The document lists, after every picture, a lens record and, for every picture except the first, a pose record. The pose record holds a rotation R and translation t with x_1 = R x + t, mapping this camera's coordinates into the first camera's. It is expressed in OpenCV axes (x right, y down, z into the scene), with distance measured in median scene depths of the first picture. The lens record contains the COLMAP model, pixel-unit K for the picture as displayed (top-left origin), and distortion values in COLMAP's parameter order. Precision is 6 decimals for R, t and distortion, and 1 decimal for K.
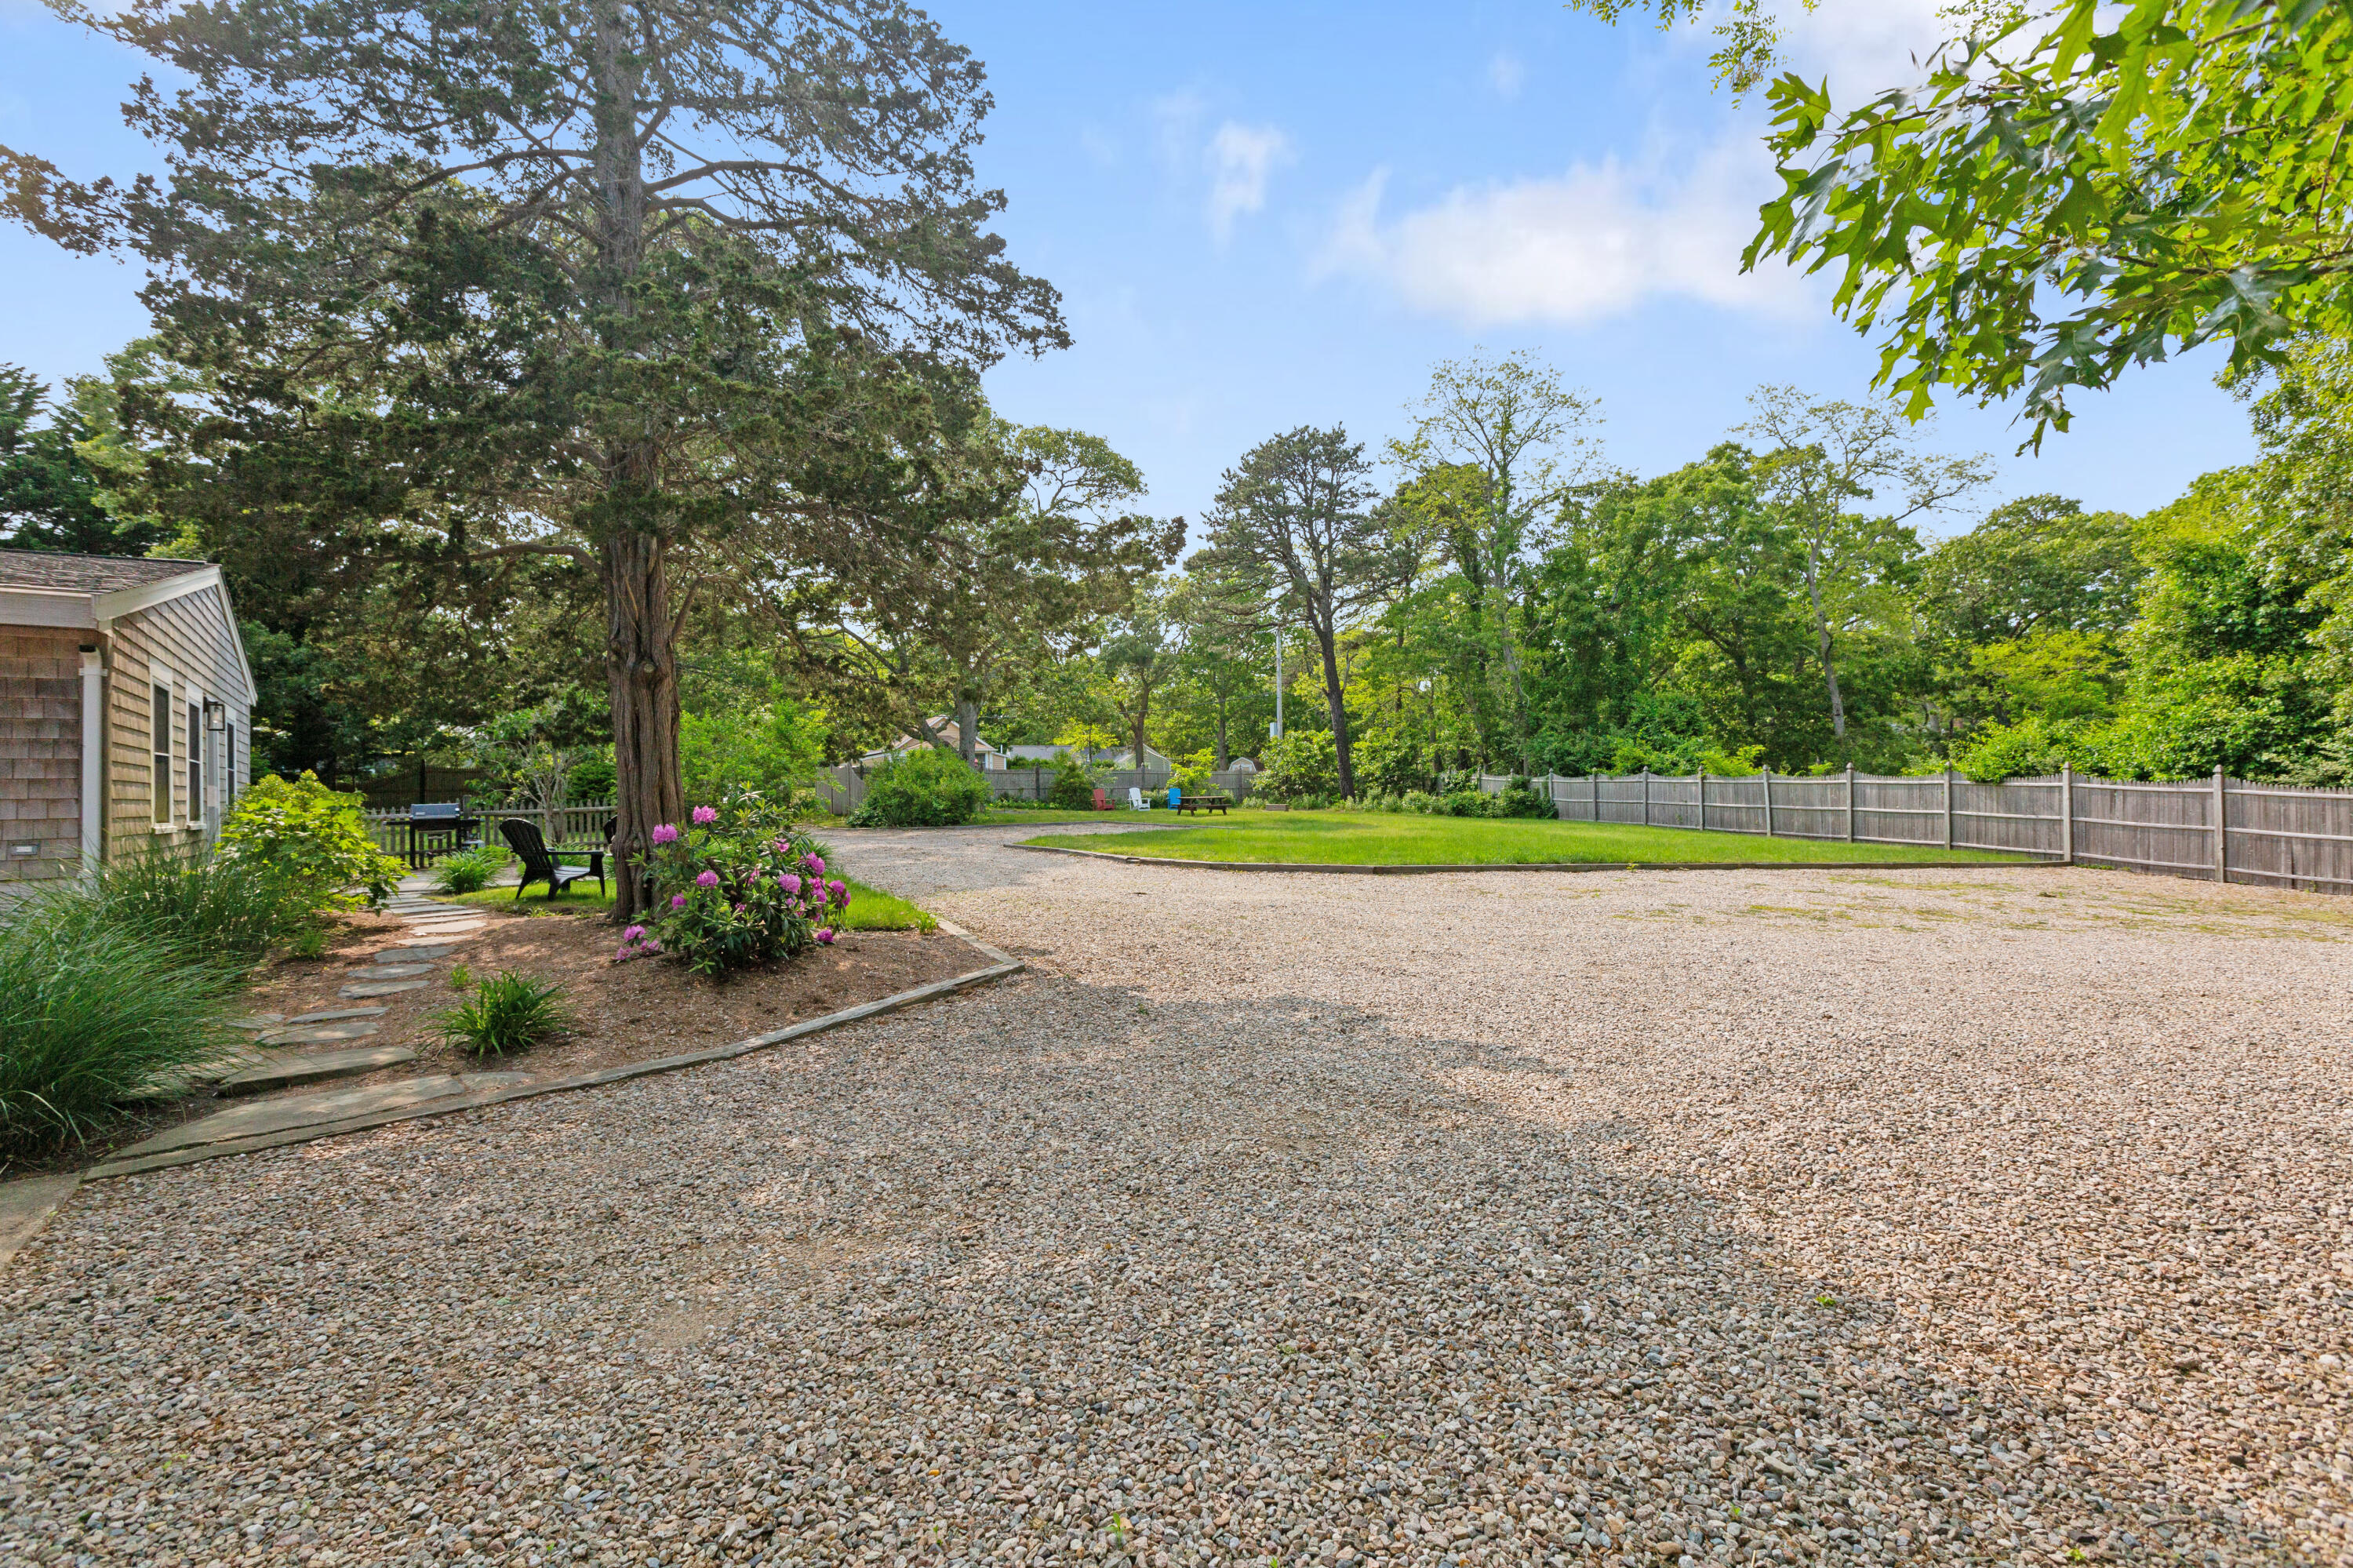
lens RADIAL K [[1043.5, 0, 1163.3], [0, 1043.5, 787.1], [0, 0, 1]] dist [0.009053, 0.001129]
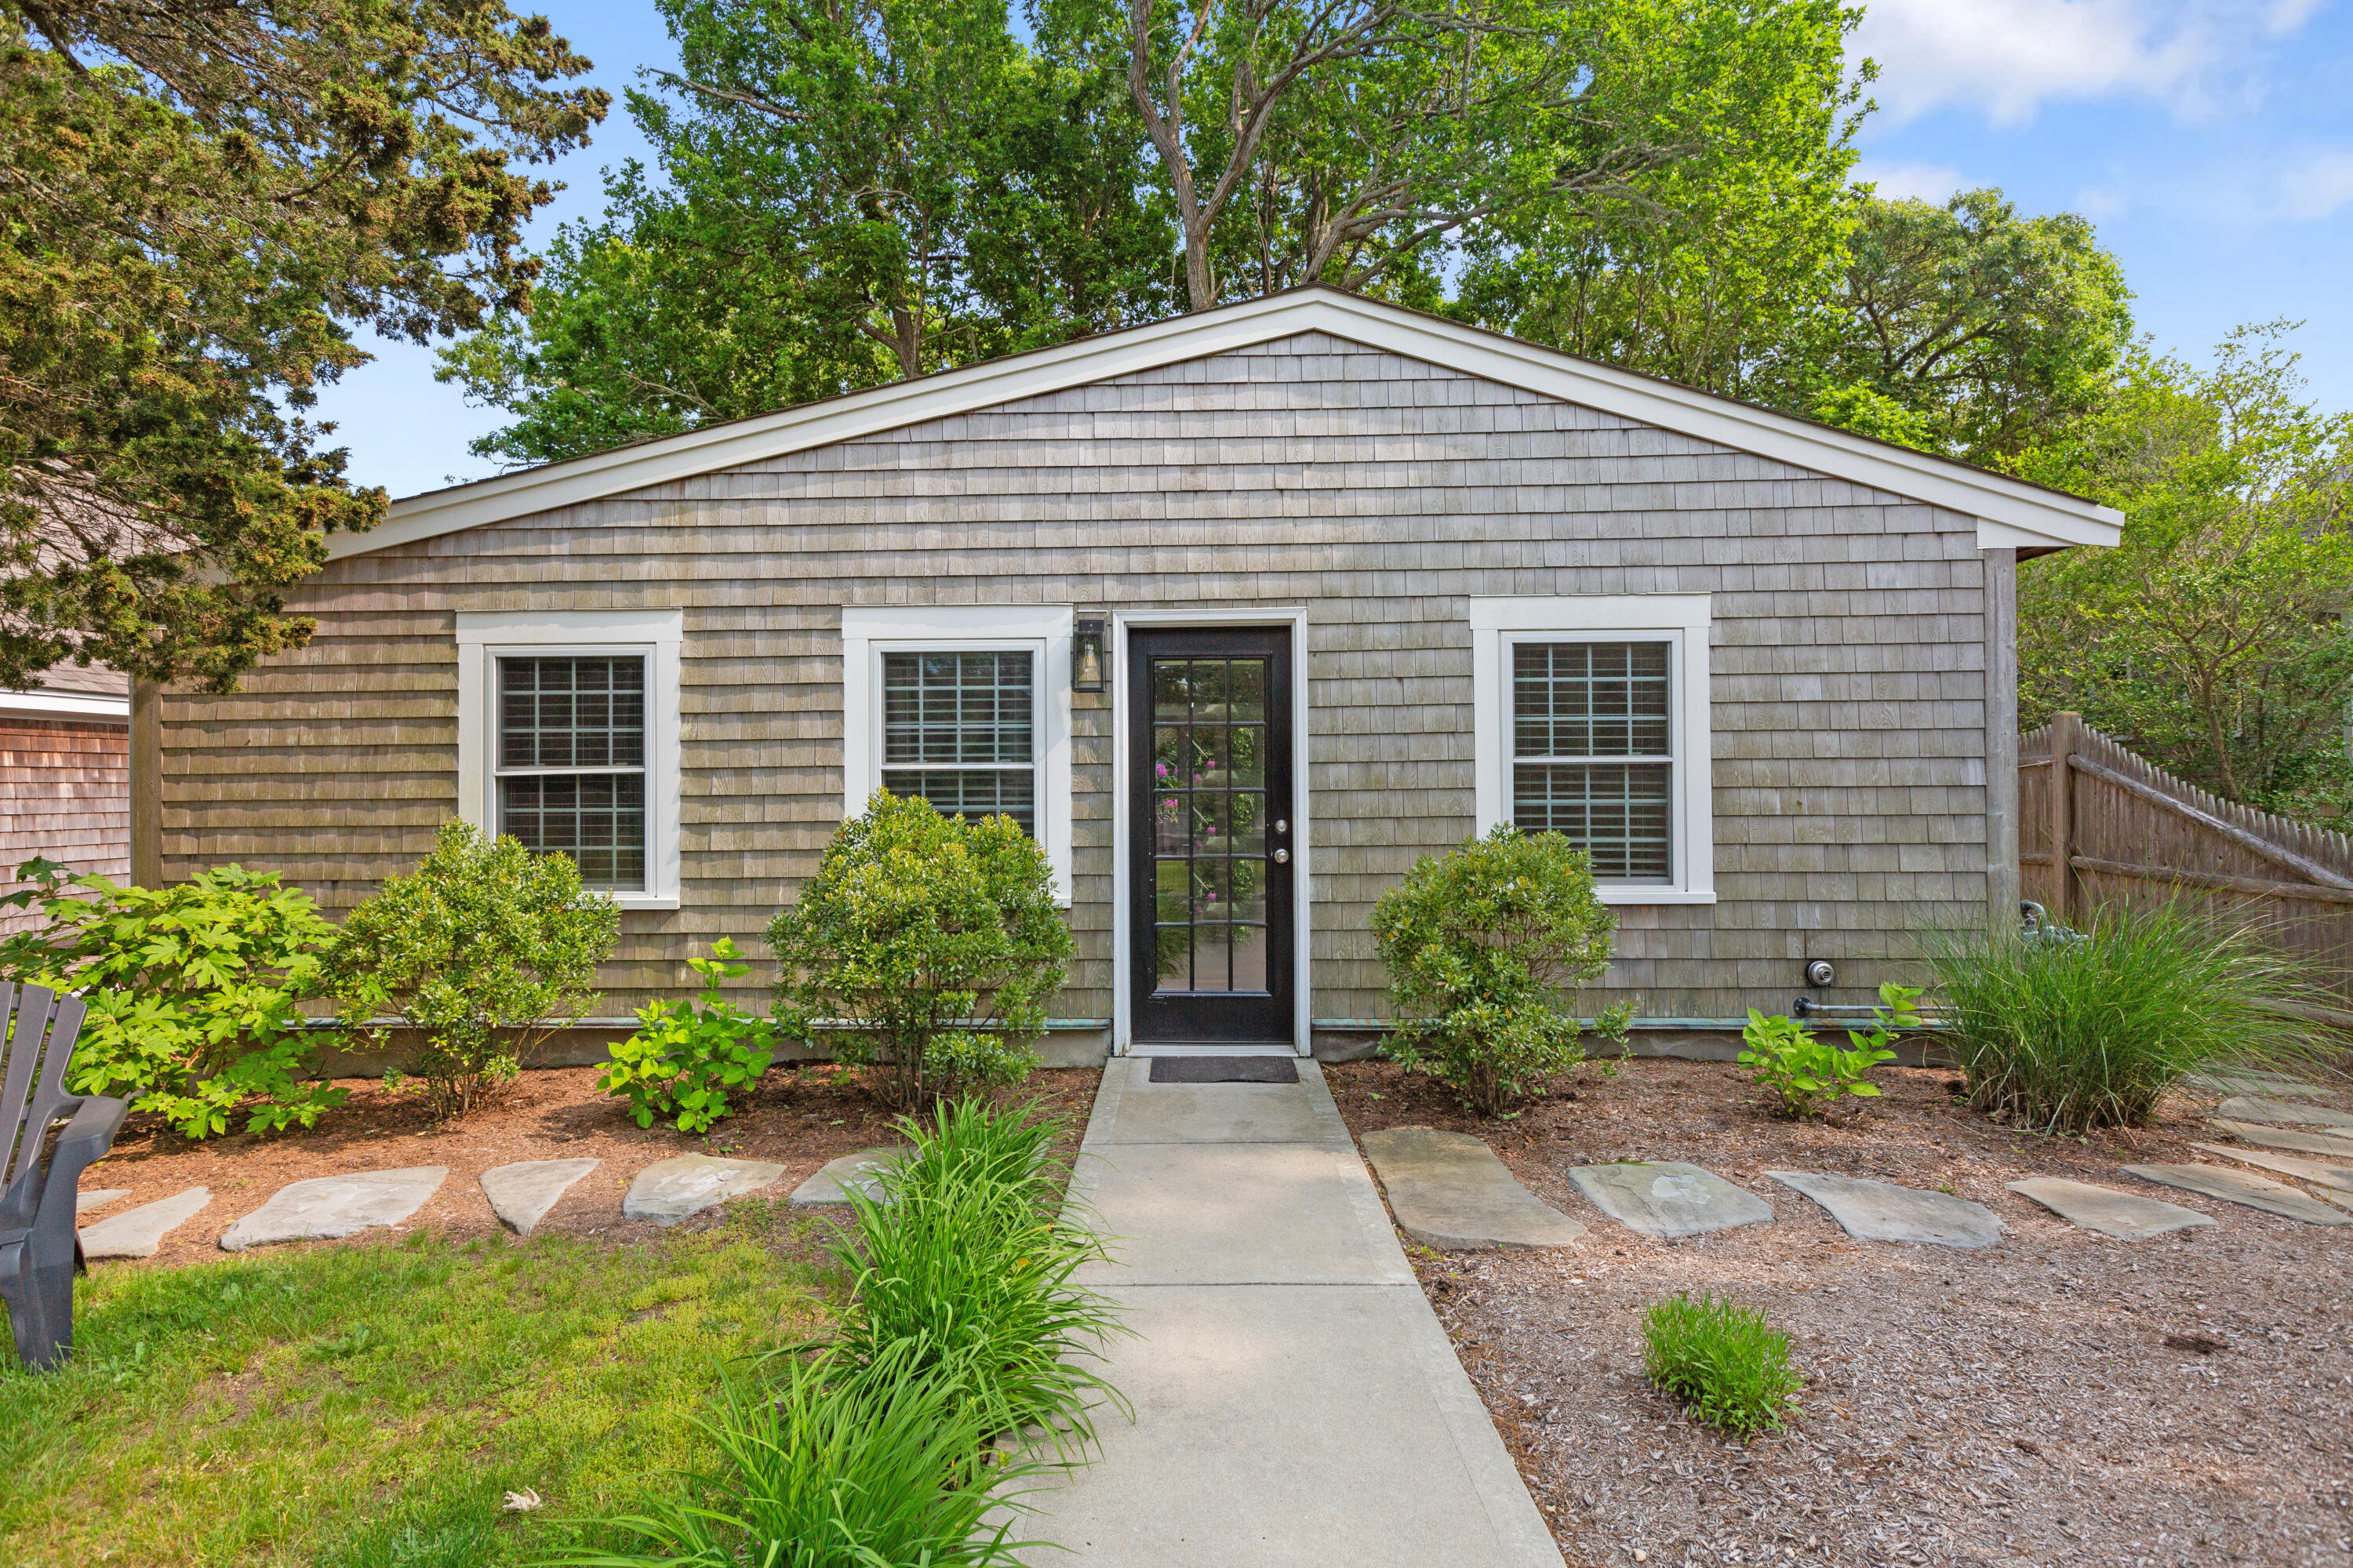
lens RADIAL K [[1215.3, 0, 1158.9], [0, 1215.3, 779.2], [0, 0, 1]] dist [0.011342, -0.002324]
pose [[-0.626516, 0.014282, -0.779278, -0.337380], [0.022660, 0.999743, 0.000105, -0.011270], [0.779079, -0.017593, -0.626679, 0.892871]]
